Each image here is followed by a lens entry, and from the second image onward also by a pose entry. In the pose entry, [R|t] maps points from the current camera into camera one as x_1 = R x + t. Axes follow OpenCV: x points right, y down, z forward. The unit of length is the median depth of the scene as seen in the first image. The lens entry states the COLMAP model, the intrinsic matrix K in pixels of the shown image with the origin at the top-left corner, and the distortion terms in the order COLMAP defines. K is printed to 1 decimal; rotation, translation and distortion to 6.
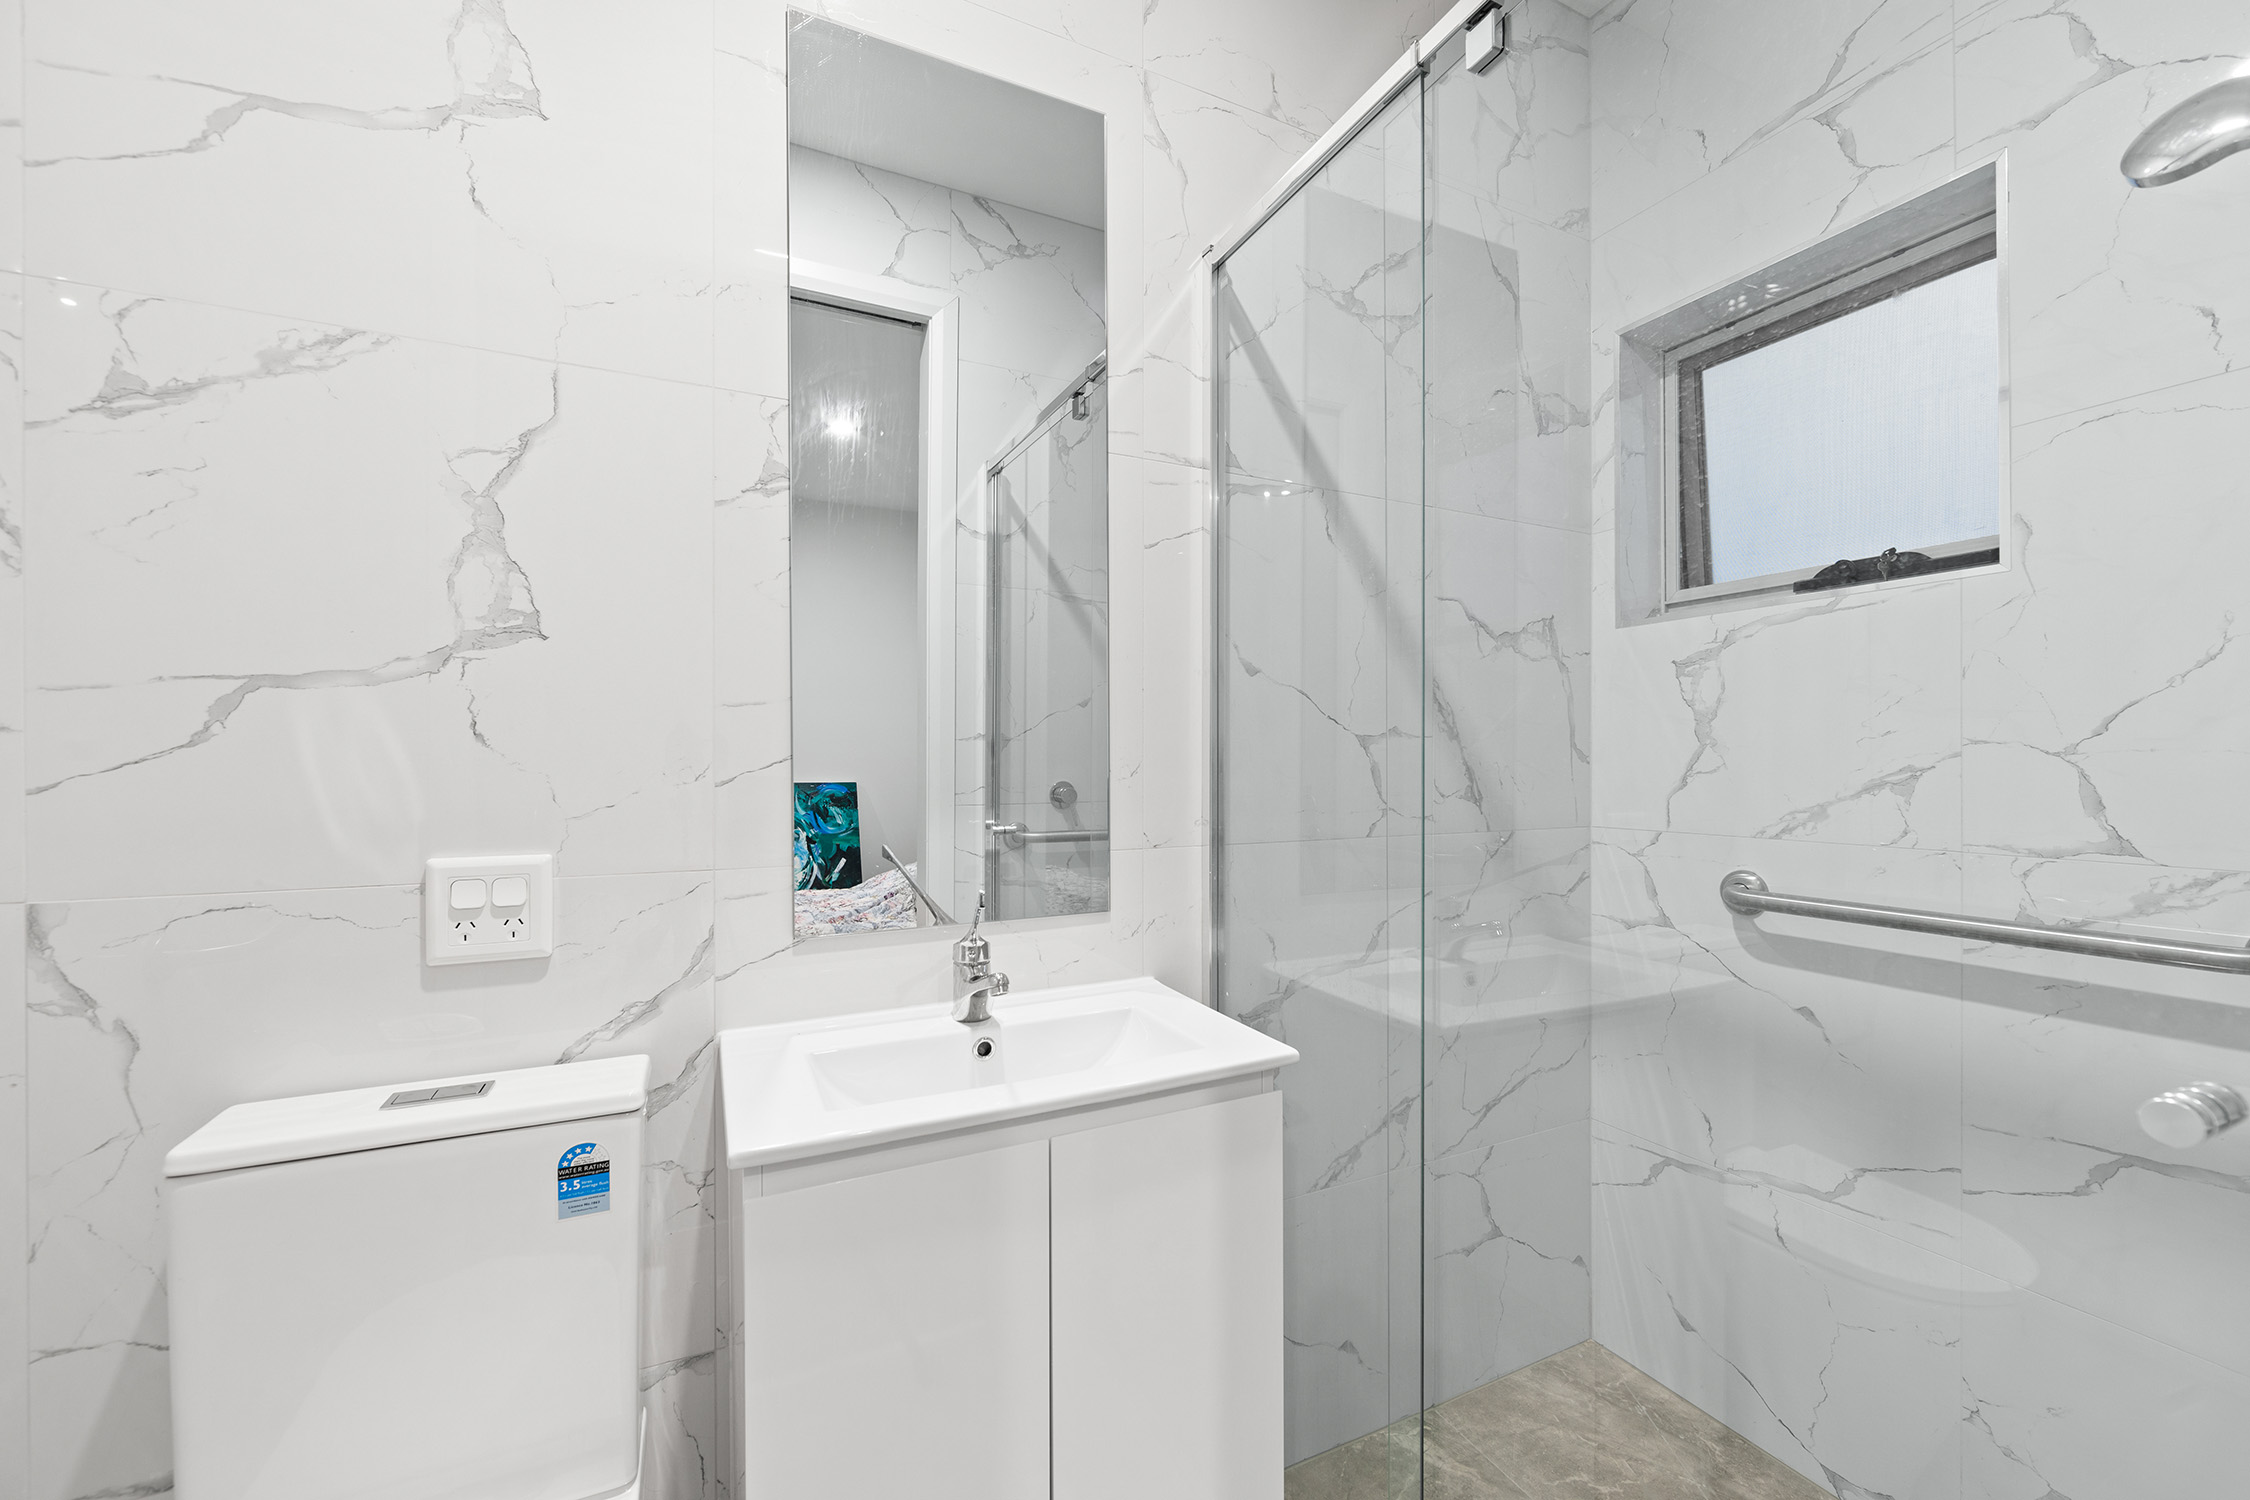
lens RADIAL K [[882.5, 0, 1118.4], [0, 882.5, 756.4], [0, 0, 1]] dist [-0.002067, -0.000185]
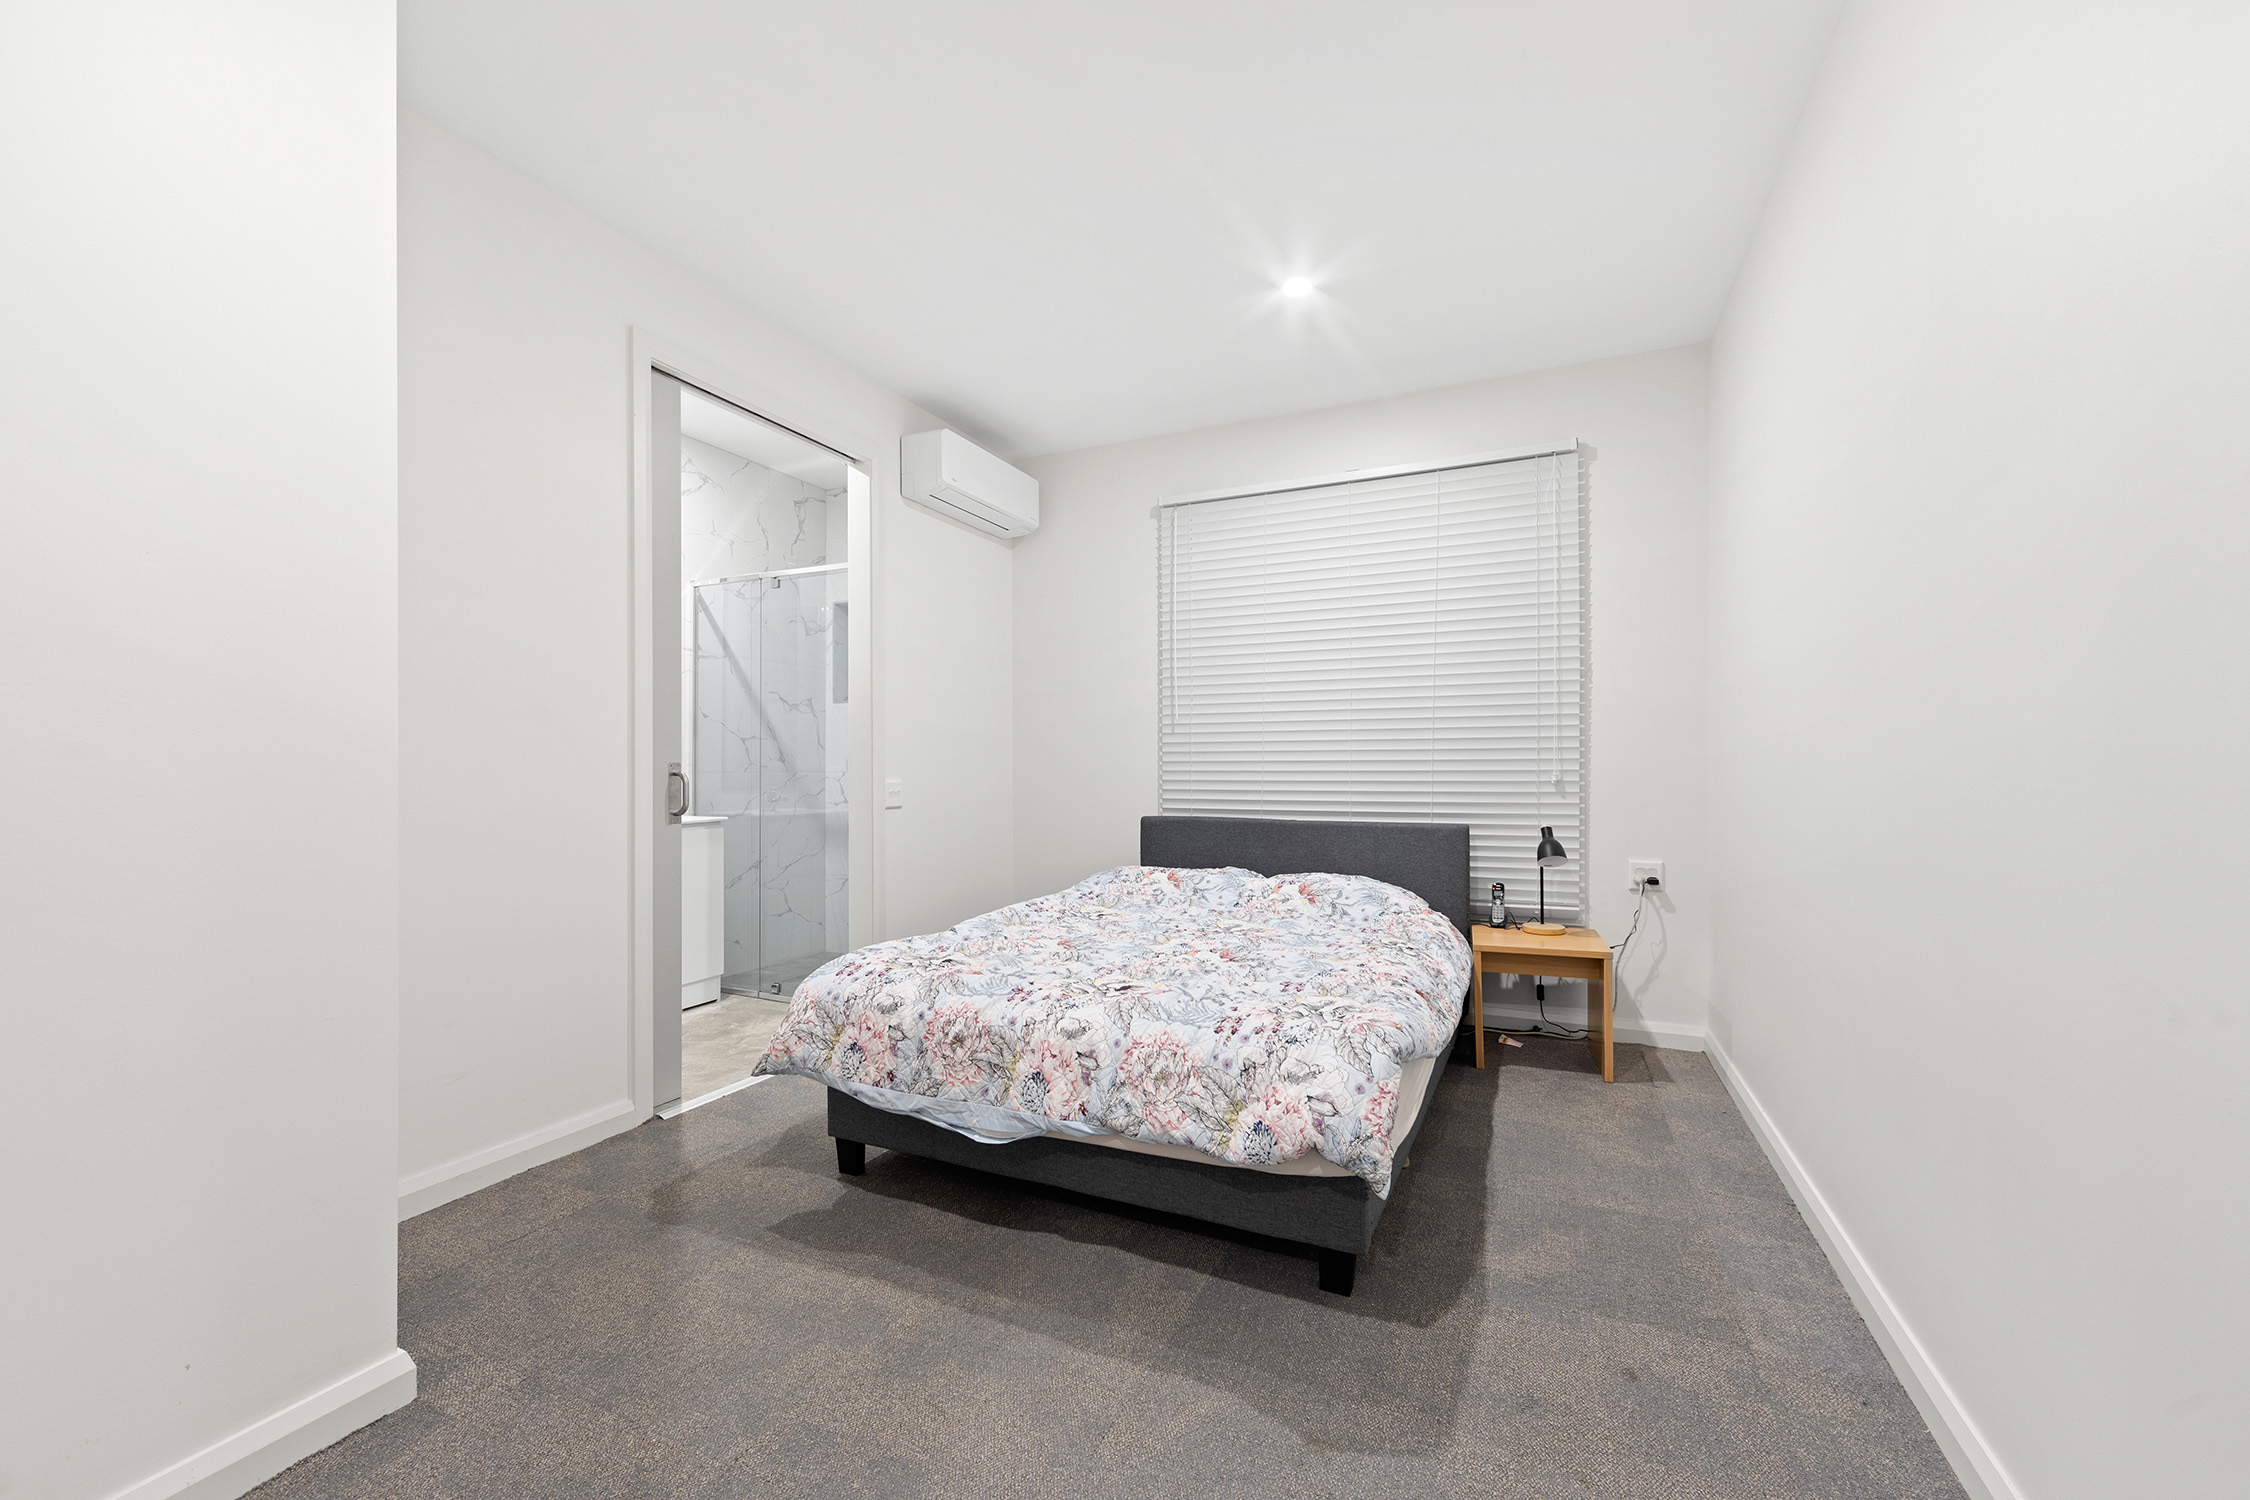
lens RADIAL K [[882.5, 0, 1119.8], [0, 882.5, 758.3], [0, 0, 1]] dist [-0.002067, -0.000185]
pose [[0.770823, 0.003223, 0.637041, -0.642107], [-0.003746, 0.999993, -0.000526, 0.040799], [-0.637038, -0.001981, 0.770830, -2.116572]]
